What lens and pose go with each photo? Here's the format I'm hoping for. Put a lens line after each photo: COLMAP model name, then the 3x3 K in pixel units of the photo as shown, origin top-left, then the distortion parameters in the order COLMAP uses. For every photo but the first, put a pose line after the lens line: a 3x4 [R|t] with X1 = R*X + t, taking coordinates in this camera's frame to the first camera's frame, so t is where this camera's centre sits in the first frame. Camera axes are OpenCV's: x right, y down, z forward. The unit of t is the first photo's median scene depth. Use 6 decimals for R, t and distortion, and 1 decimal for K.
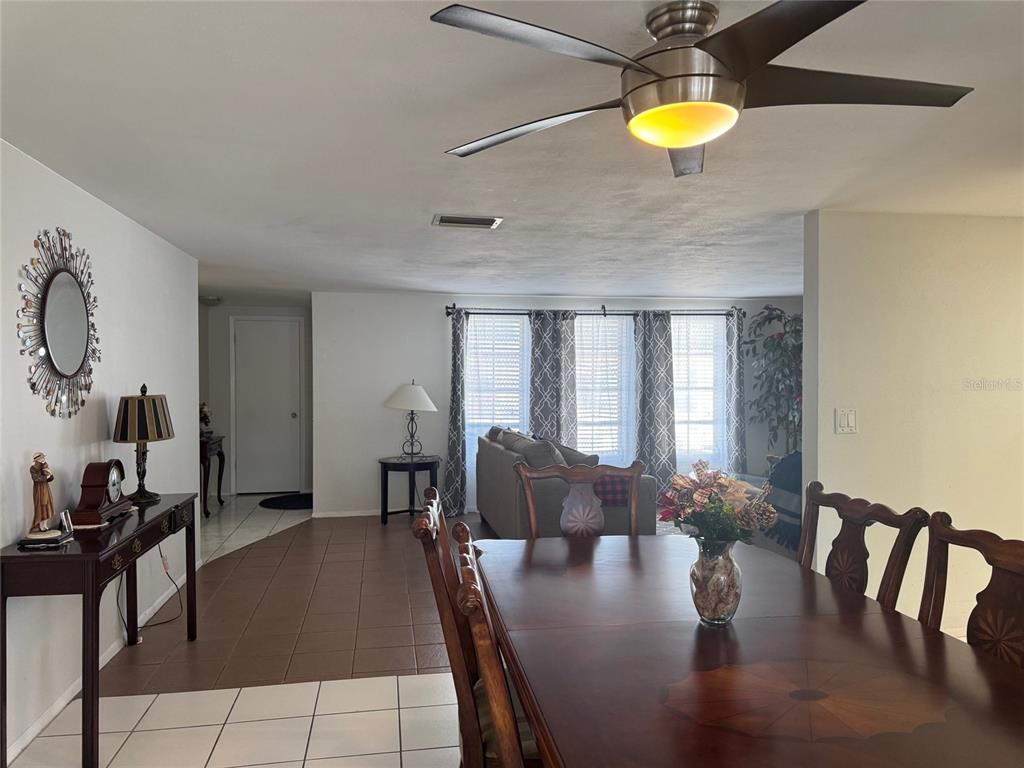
lens RADIAL K [[715.4, 0, 507.5], [0, 715.4, 378.0], [0, 0, 1]] dist [0.015256, -0.015475]
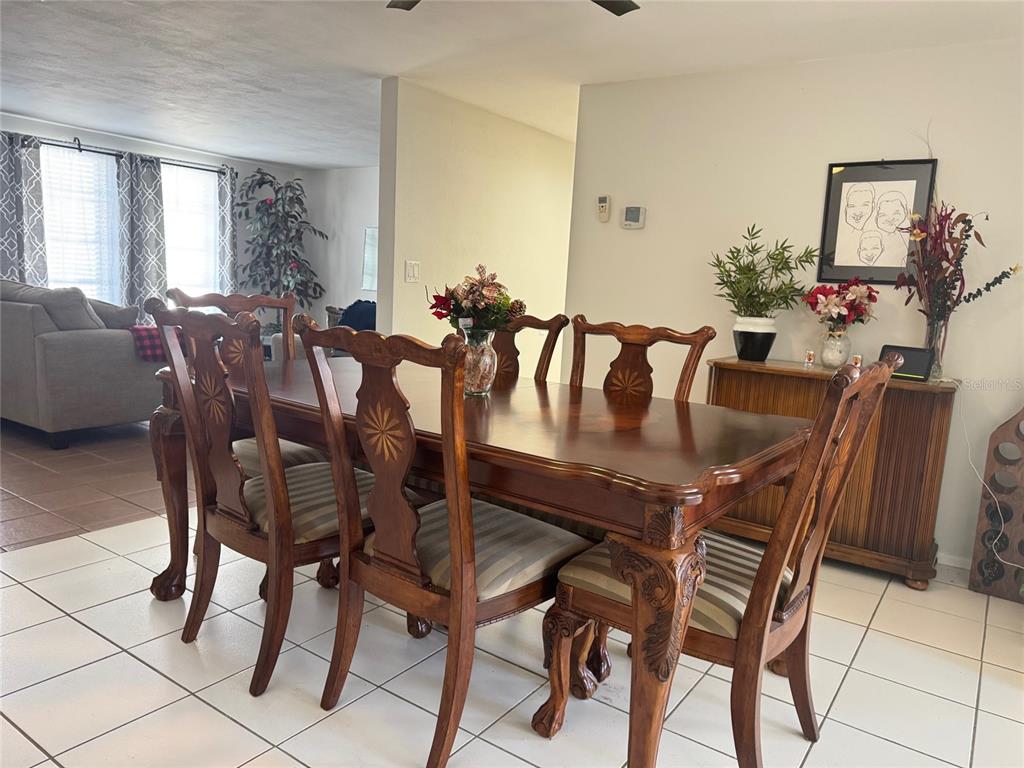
lens RADIAL K [[715.4, 0, 515.4], [0, 715.4, 391.7], [0, 0, 1]] dist [0.015256, -0.015475]
pose [[0.698593, -0.069944, 0.712092, -0.126549], [-0.059616, 0.986061, 0.155340, 0.029735], [-0.713031, -0.150971, 0.684685, 0.019611]]
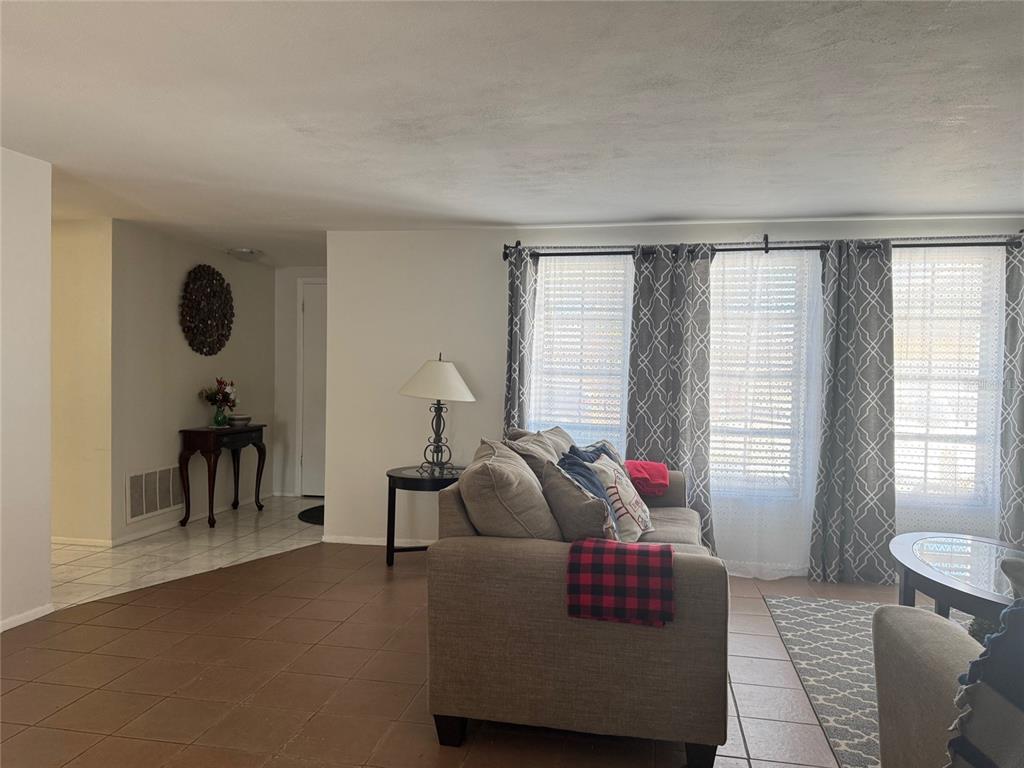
lens RADIAL K [[715.4, 0, 514.8], [0, 715.4, 381.5], [0, 0, 1]] dist [0.015256, -0.015475]
pose [[0.930104, 0.023825, -0.366524, 0.164202], [-0.017155, 0.999623, 0.021445, 0.011549], [0.366896, -0.013658, 0.930162, 0.370031]]
